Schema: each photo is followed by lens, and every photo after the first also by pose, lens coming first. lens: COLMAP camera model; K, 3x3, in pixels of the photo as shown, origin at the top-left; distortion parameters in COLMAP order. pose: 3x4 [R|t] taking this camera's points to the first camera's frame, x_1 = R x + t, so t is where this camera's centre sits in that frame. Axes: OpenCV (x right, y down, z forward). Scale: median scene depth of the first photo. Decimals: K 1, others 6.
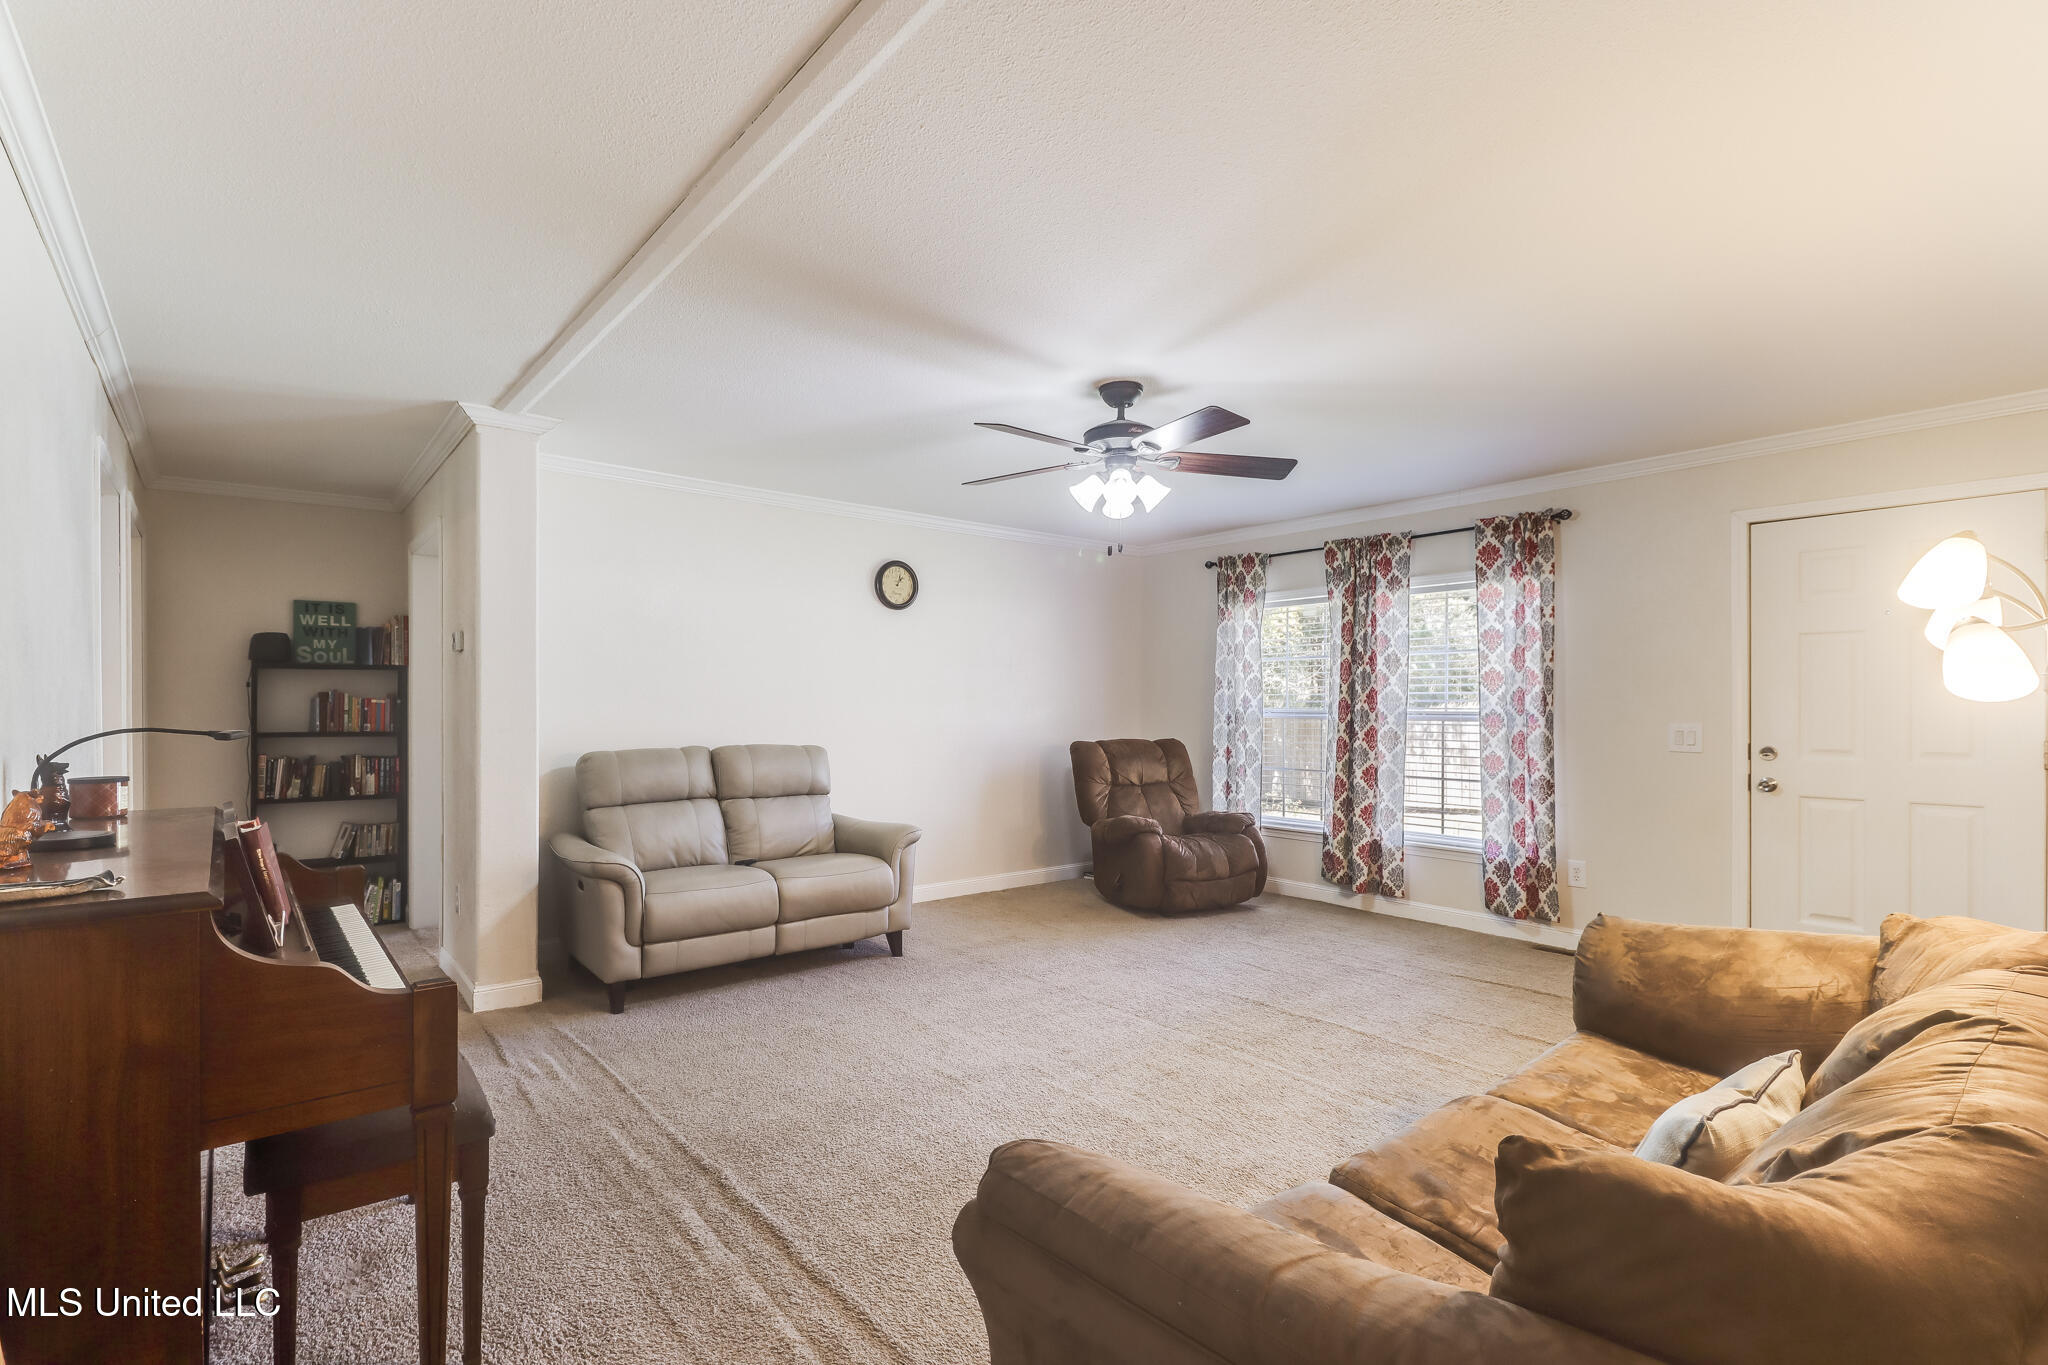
lens RADIAL K [[947.3, 0, 1053.3], [0, 947.3, 678.1], [0, 0, 1]] dist [0.005029, -0.000341]
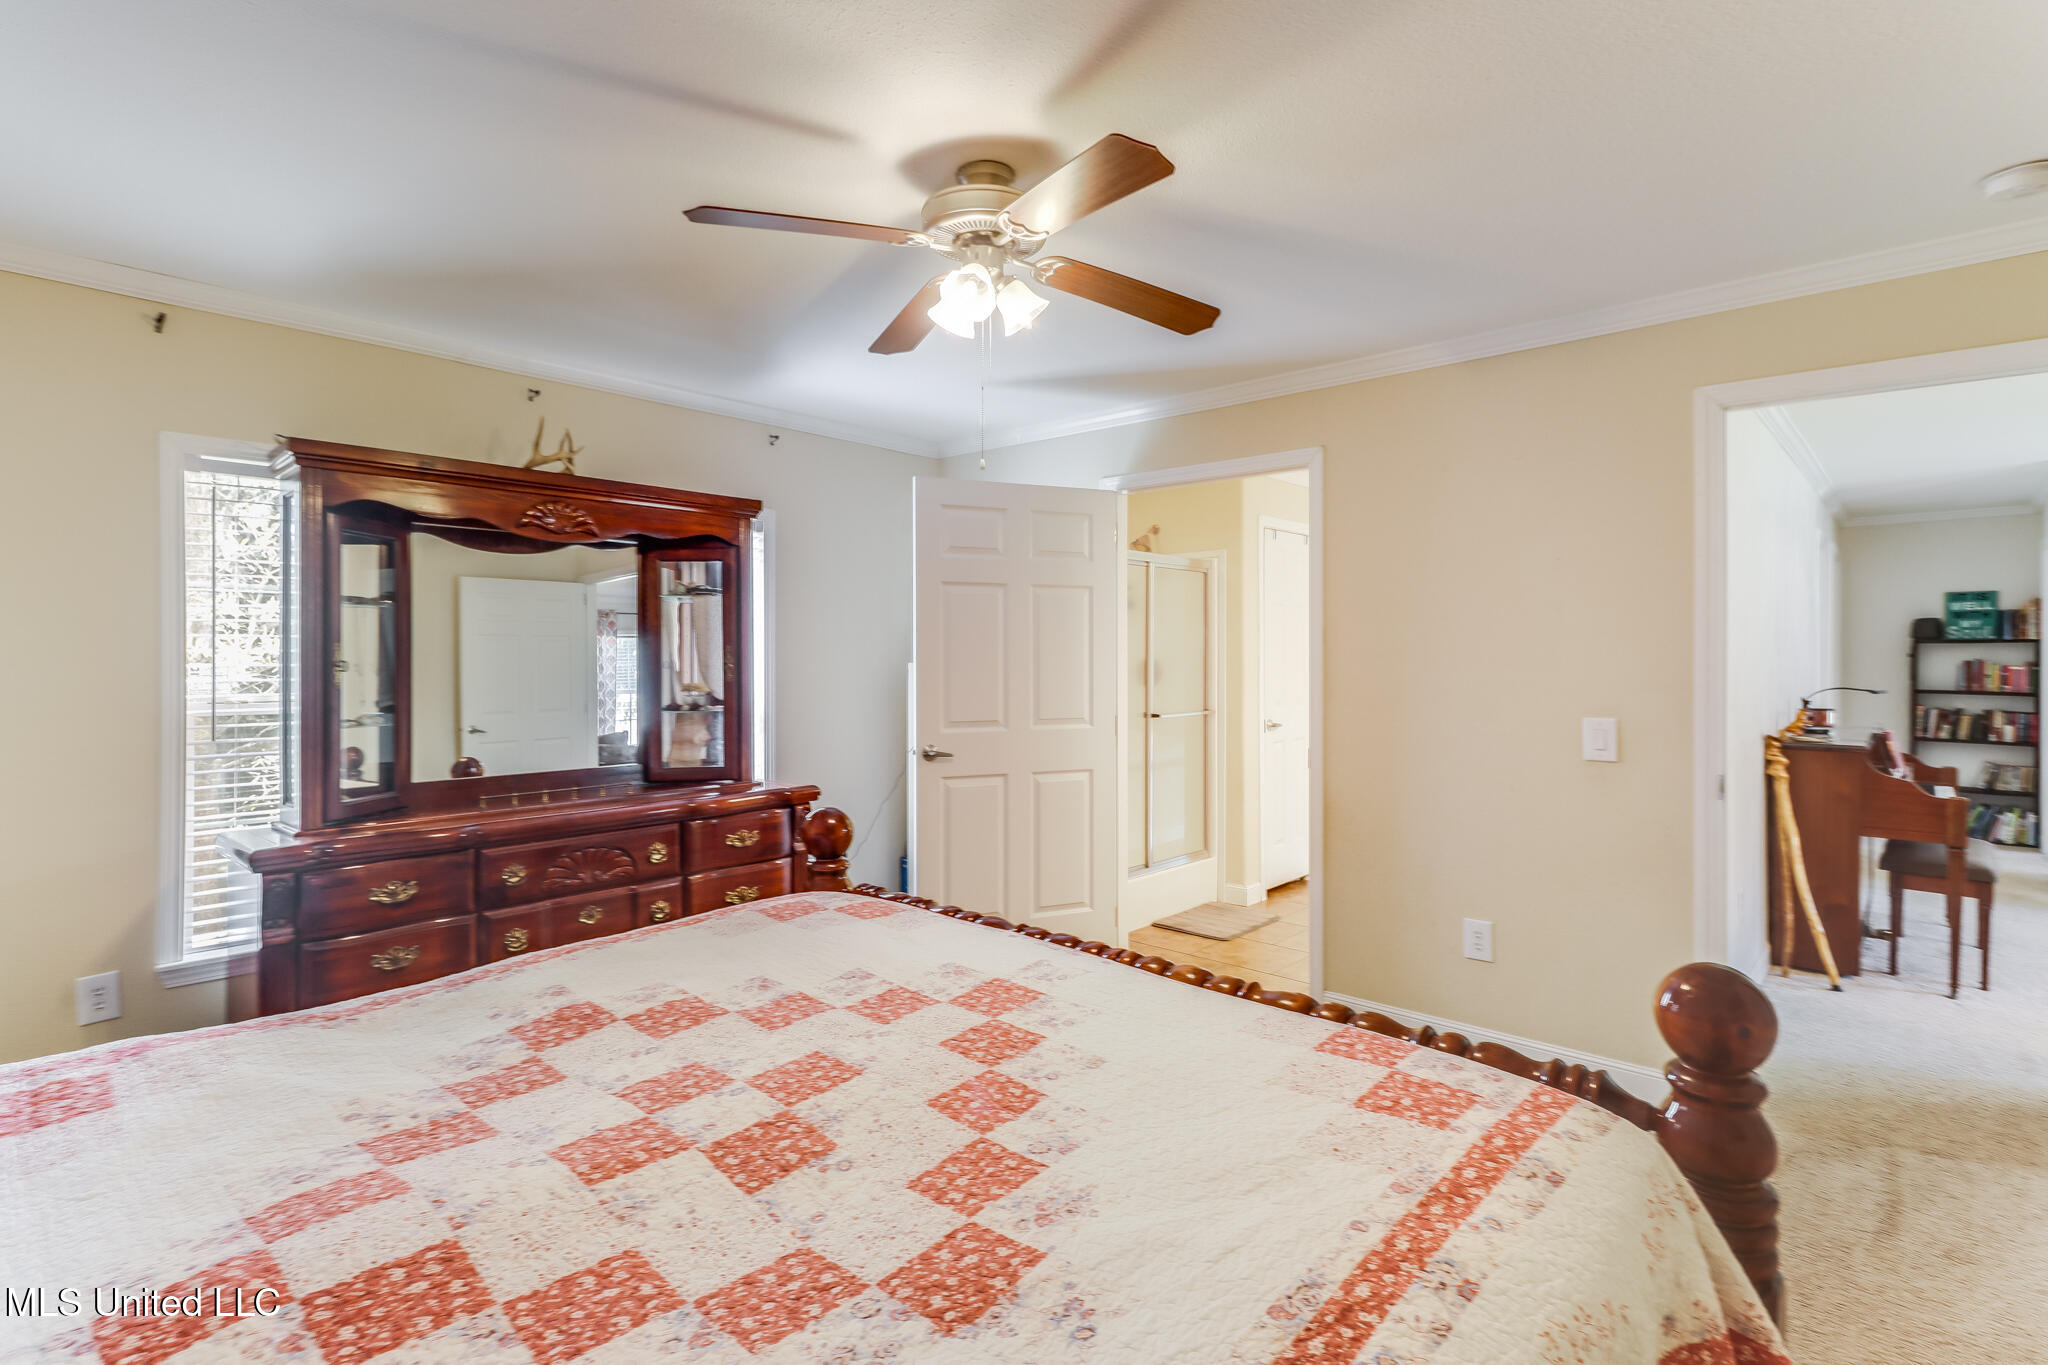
lens RADIAL K [[947.3, 0, 1053.3], [0, 947.3, 678.1], [0, 0, 1]] dist [0.005029, -0.000341]
pose [[0.117624, 0.025963, -0.992719, 0.389287], [0.016568, 0.999468, 0.028102, -0.018978], [0.992920, -0.019753, 0.117131, -0.411617]]
